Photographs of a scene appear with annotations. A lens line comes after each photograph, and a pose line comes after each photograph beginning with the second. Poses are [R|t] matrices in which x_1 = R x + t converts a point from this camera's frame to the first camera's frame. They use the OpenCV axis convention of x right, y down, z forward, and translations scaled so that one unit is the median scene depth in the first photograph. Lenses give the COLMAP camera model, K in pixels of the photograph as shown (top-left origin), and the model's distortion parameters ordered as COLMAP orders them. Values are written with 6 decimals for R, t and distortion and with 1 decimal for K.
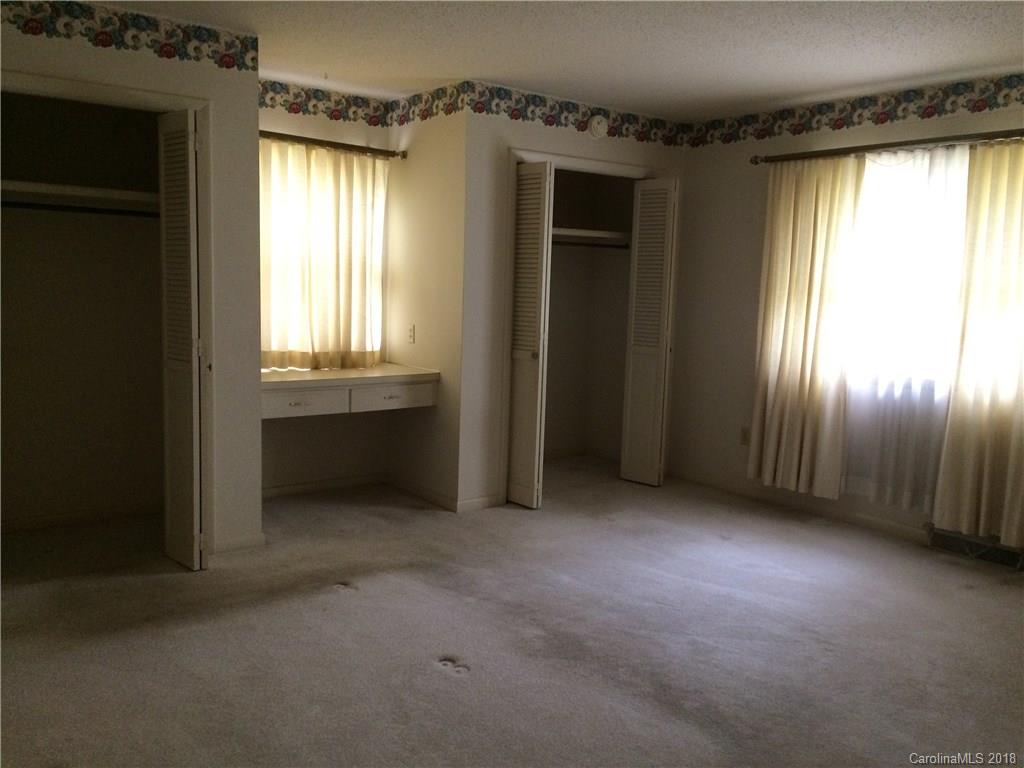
lens RADIAL K [[885.1, 0, 522.0], [0, 885.1, 389.2], [0, 0, 1]] dist [0.058286, -0.025844]
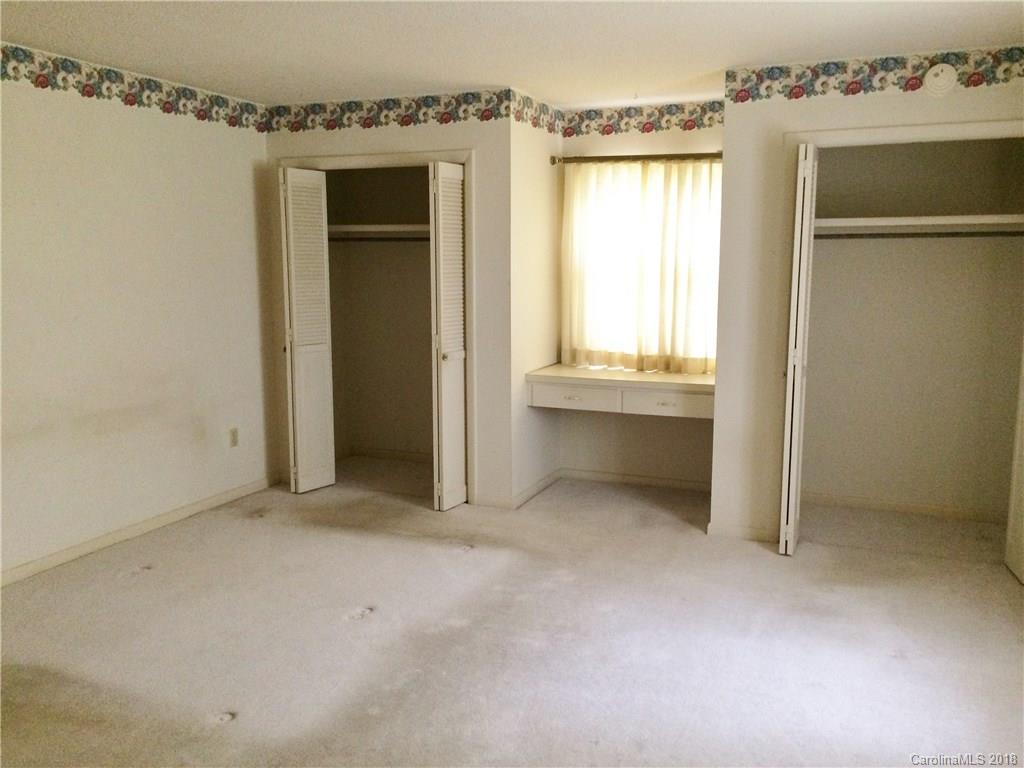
lens RADIAL K [[885.1, 0, 517.1], [0, 885.1, 386.9], [0, 0, 1]] dist [0.058286, -0.025844]
pose [[0.482343, 0.095668, -0.870742, 0.657025], [-0.102877, 0.993326, 0.052148, -0.045648], [0.869920, 0.064426, 0.488966, 0.373490]]
